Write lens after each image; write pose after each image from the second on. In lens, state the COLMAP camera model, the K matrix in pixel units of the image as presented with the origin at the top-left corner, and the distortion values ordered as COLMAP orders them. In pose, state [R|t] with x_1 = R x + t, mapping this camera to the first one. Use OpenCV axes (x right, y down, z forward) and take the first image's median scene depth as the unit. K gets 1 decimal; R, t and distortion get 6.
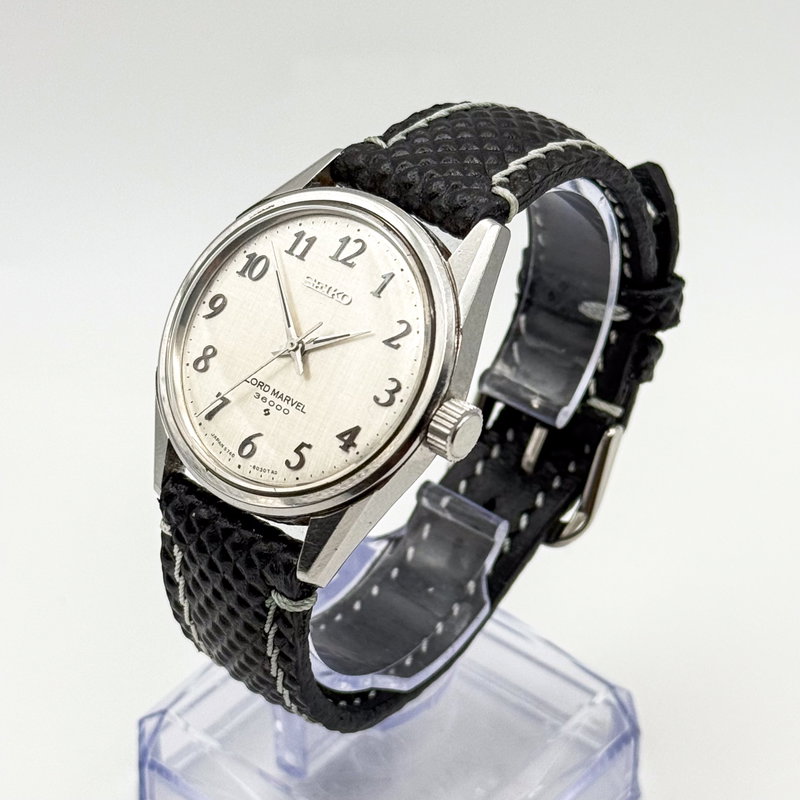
lens RADIAL K [[2211.6, 0, 377.3], [0, 2211.6, 377.9], [0, 0, 1]] dist [0.448417, 0.000000]
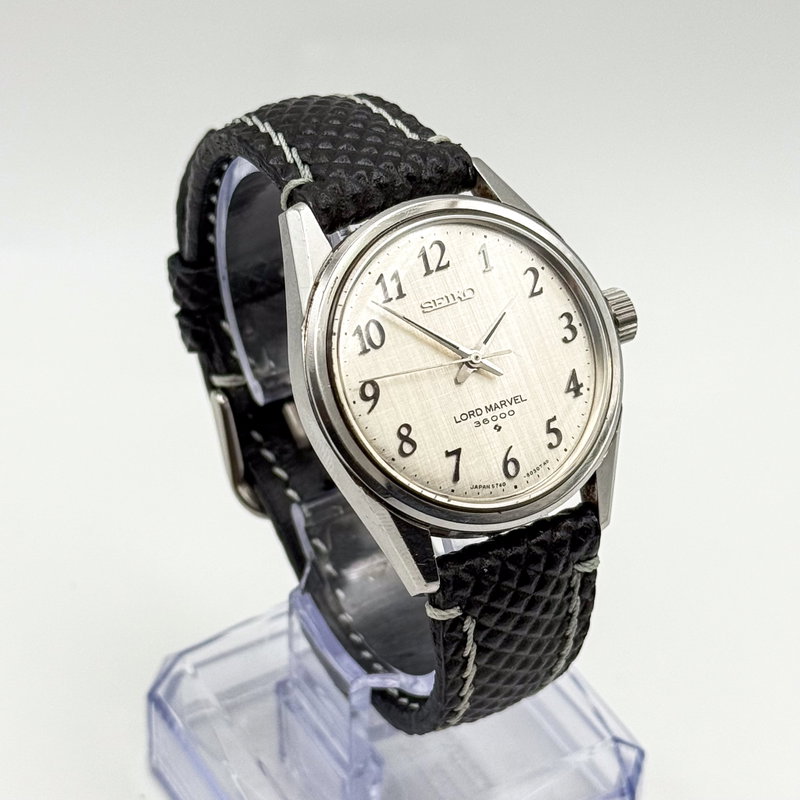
lens RADIAL K [[2211.6, 0, 396.4], [0, 2211.6, 395.4], [0, 0, 1]] dist [0.448417, 0.000000]
pose [[0.340851, -0.569546, 0.747956, -0.774797], [0.545502, 0.767786, 0.336055, -0.343046], [-0.765668, 0.293467, 0.572389, 0.450219]]
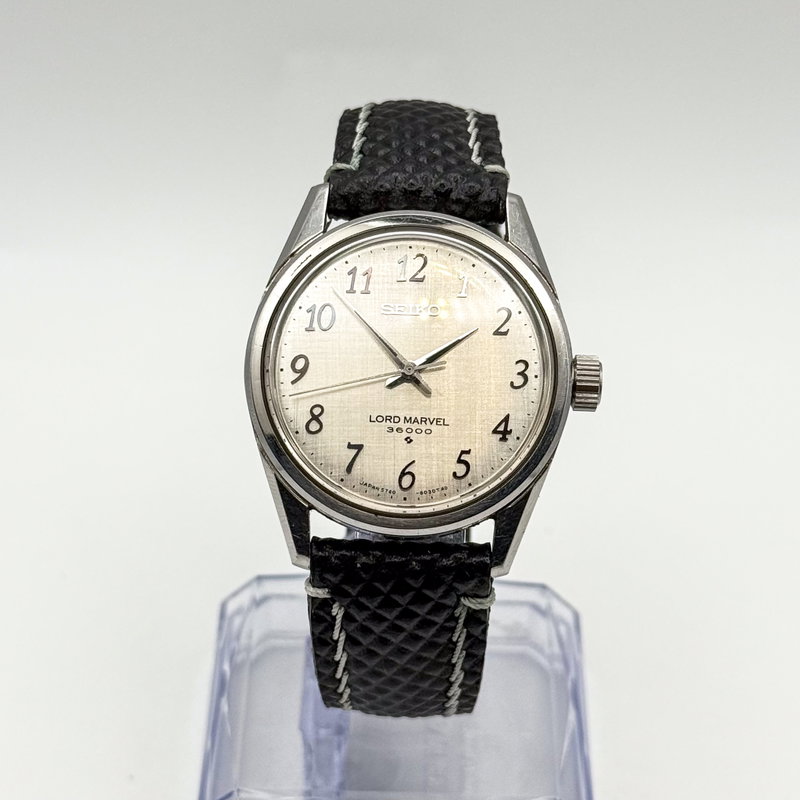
lens RADIAL K [[2211.6, 0, 400.9], [0, 2211.6, 394.0], [0, 0, 1]] dist [0.448417, 0.000000]
pose [[0.776895, -0.369159, 0.510054, -0.554853], [0.354695, 0.925916, 0.129887, -0.135786], [-0.520216, 0.080005, 0.850279, 0.118951]]
